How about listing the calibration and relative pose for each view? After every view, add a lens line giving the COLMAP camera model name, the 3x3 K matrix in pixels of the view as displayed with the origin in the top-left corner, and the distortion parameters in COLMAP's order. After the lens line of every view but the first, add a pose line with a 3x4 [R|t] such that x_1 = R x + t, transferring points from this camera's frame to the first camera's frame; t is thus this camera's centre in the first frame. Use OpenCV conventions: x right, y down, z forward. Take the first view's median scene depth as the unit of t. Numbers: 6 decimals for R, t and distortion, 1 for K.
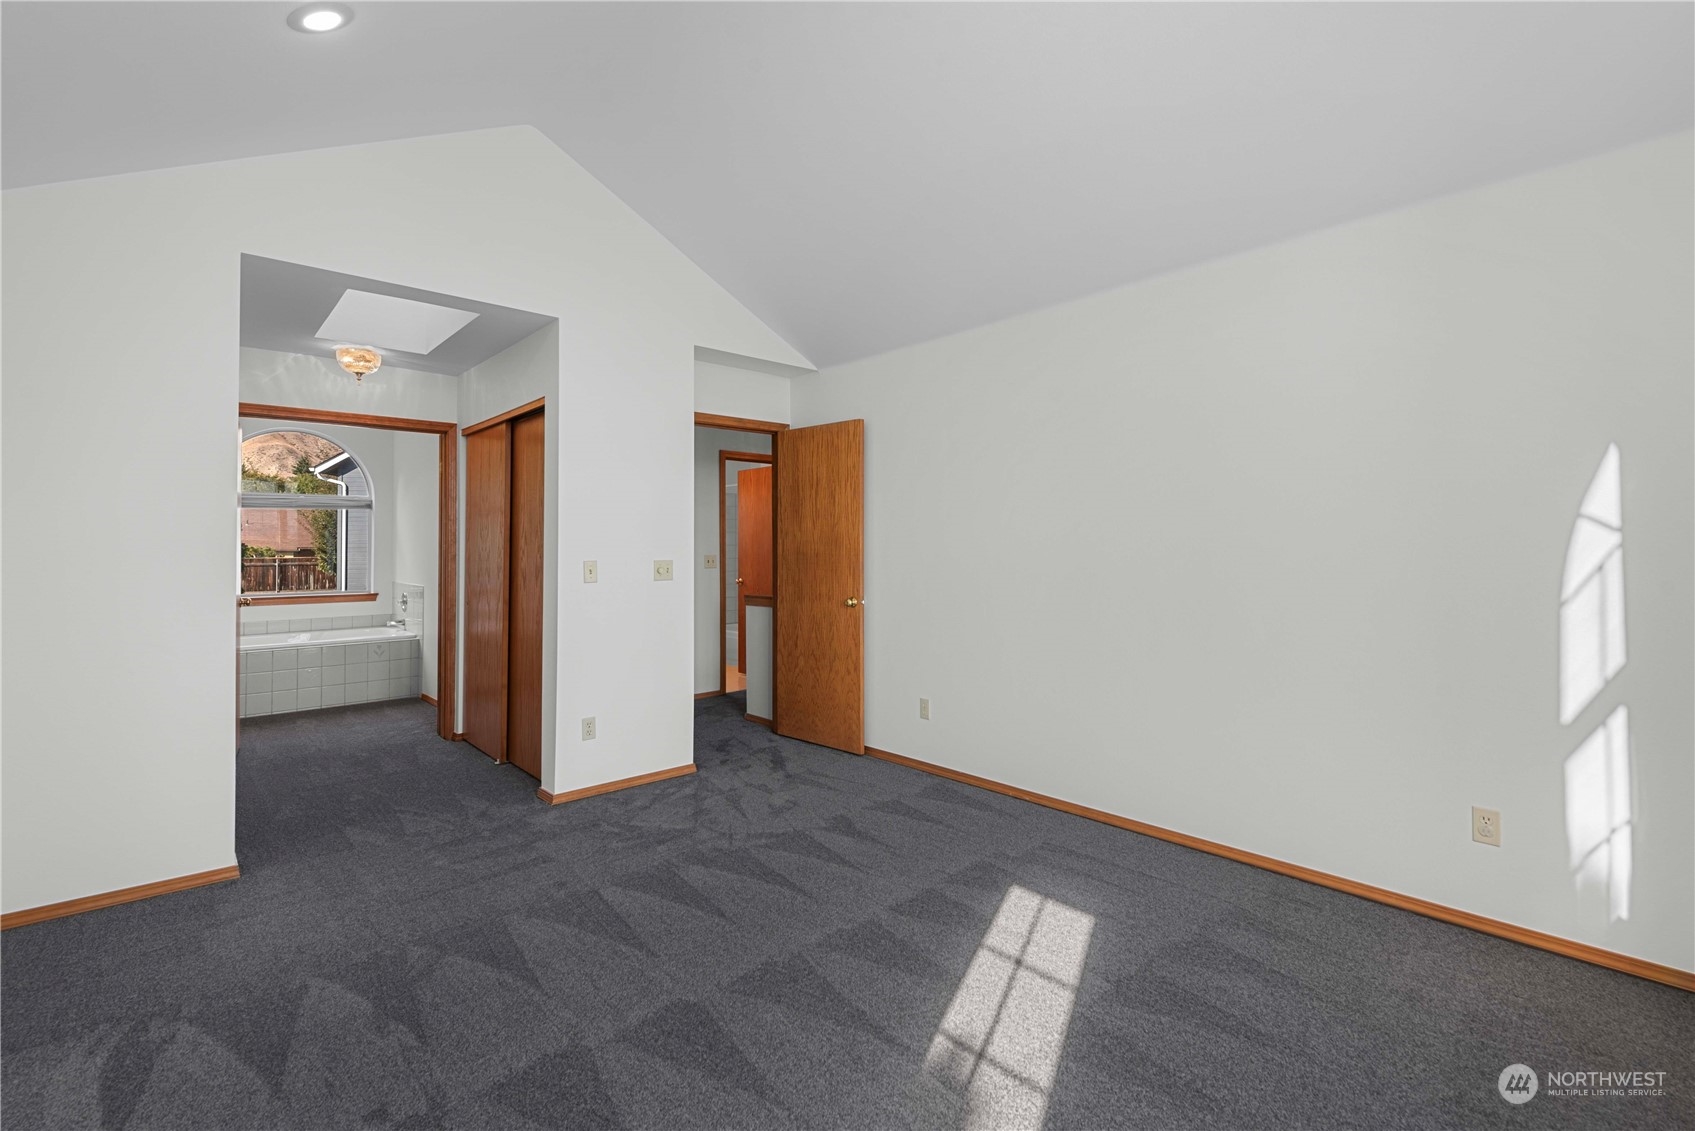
lens RADIAL K [[739.8, 0, 854.7], [0, 739.8, 548.4], [0, 0, 1]] dist [0.005027, -0.000355]
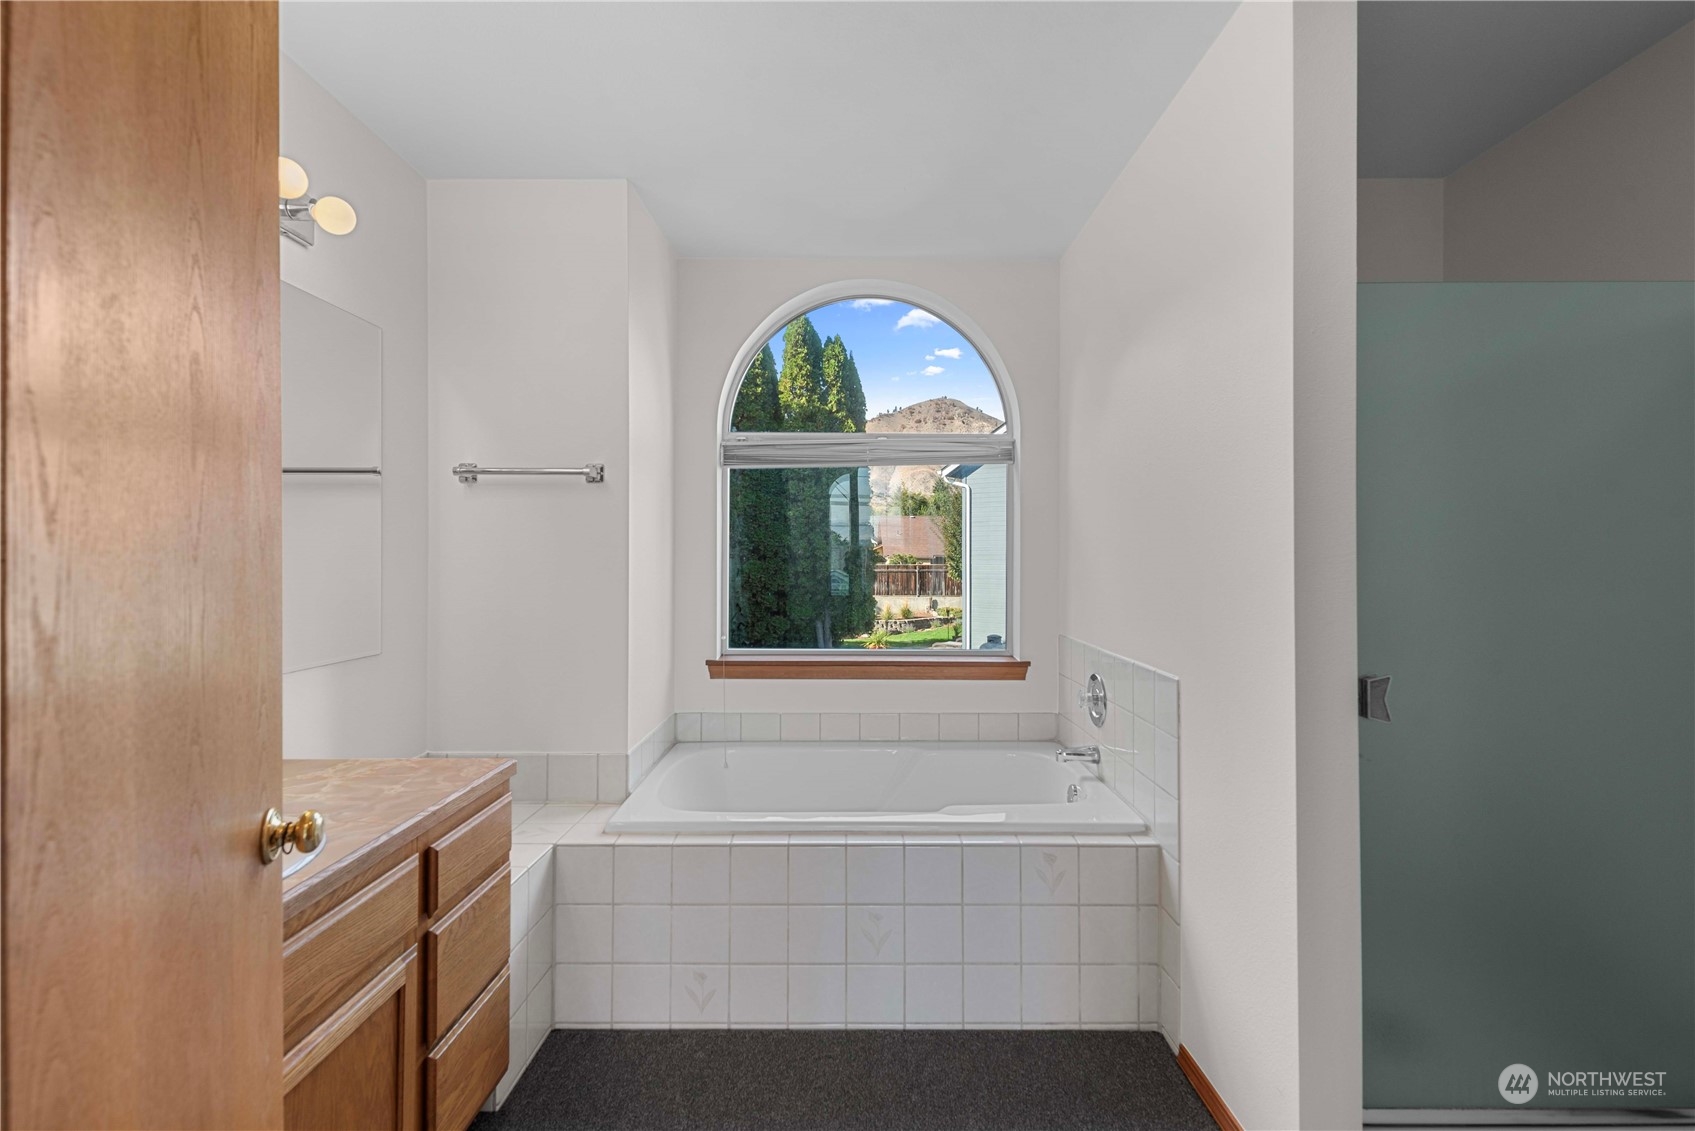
lens RADIAL K [[774.7, 0, 849.6], [0, 774.7, 559.4], [0, 0, 1]] dist [-0.000607, -0.000032]
pose [[0.727529, -0.000579, -0.686076, -0.075522], [0.004207, 0.999985, 0.003617, 0.000178], [0.686064, -0.005517, 0.727520, 0.111047]]
